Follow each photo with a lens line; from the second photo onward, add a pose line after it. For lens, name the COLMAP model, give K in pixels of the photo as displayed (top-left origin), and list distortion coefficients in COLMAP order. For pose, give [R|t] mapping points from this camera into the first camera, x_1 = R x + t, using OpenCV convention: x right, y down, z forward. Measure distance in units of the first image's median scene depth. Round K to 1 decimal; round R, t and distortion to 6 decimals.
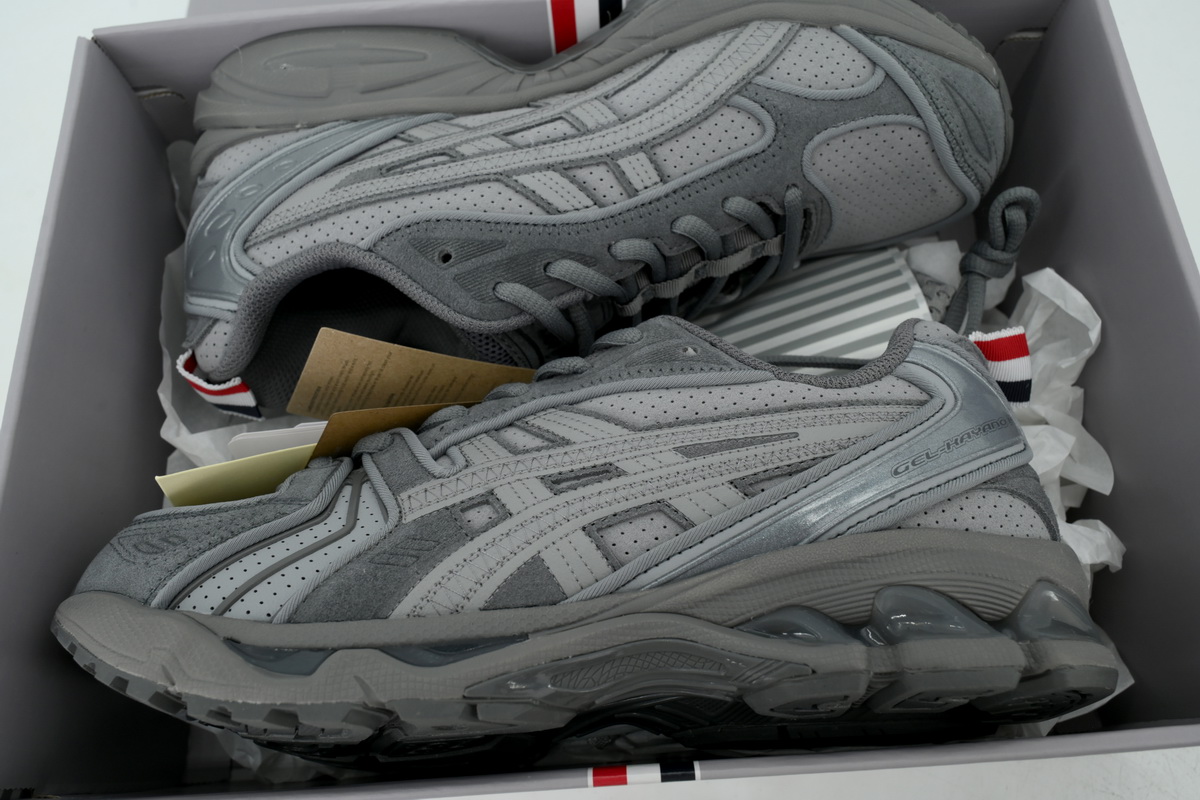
lens RADIAL K [[896.9, 0, 600.8], [0, 896.9, 402.1], [0, 0, 1]] dist [0.006104, 0.000670]
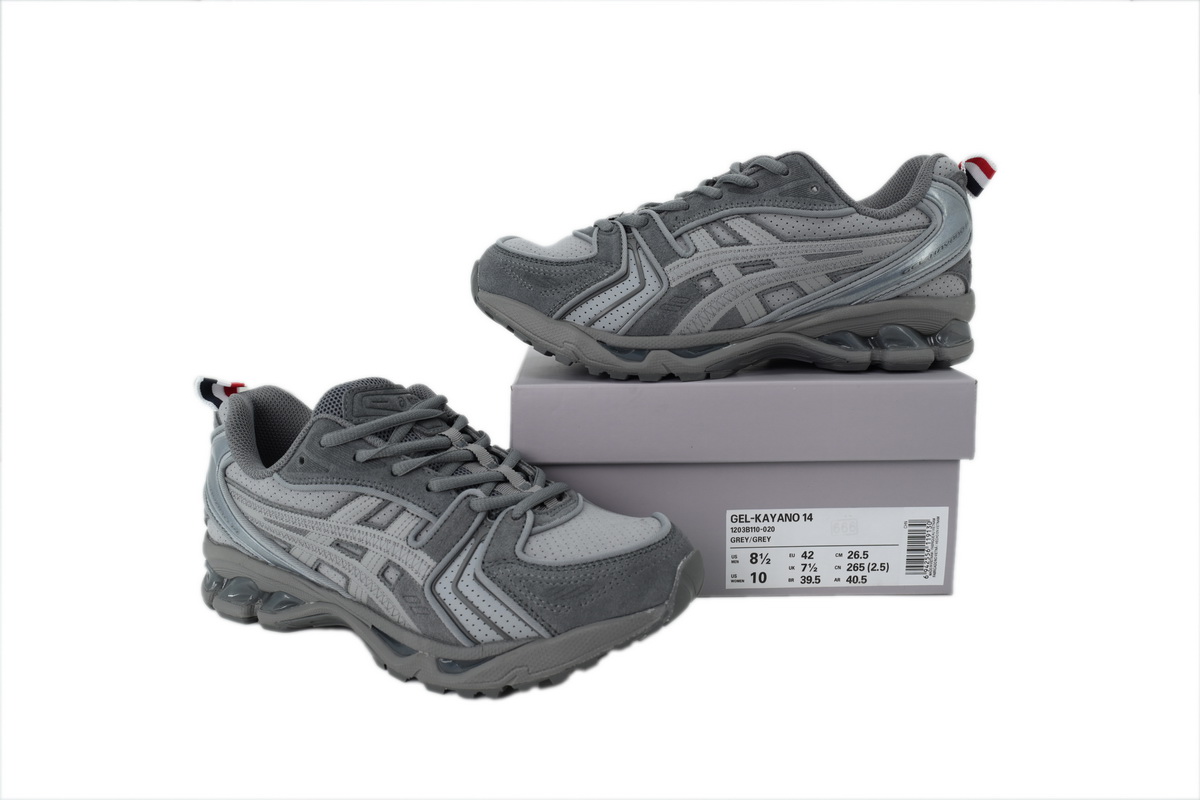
lens RADIAL K [[971.0, 0, 603.5], [0, 971.0, 403.0], [0, 0, 1]] dist [0.006816, -0.013619]
pose [[0.995198, 0.015771, 0.096603, -0.591129], [-0.074273, 0.764485, 0.640349, -1.100528], [-0.063753, -0.644449, 0.761985, -0.900669]]
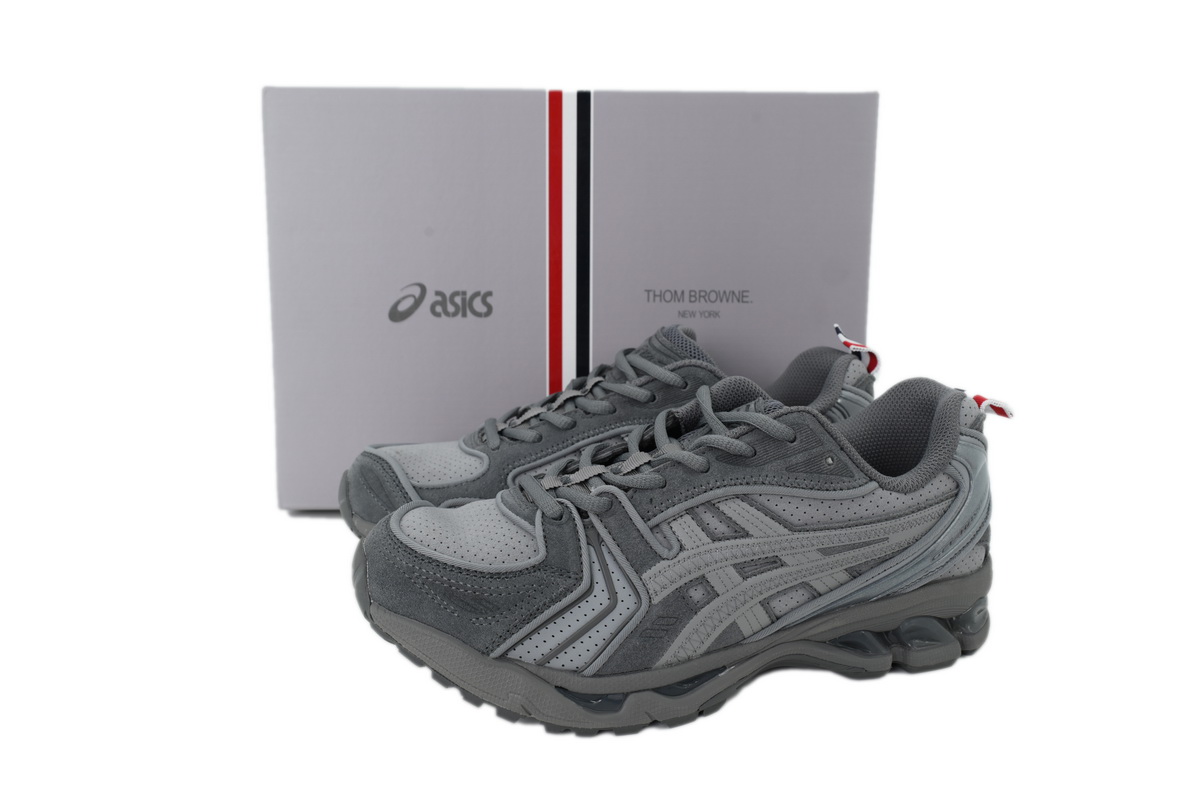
lens RADIAL K [[971.0, 0, 602.3], [0, 971.0, 406.9], [0, 0, 1]] dist [0.006816, -0.013619]
pose [[0.944839, -0.021897, 0.326802, -0.835201], [-0.200119, 0.751277, 0.628916, -1.144747], [-0.259290, -0.659623, 0.705454, 0.068067]]
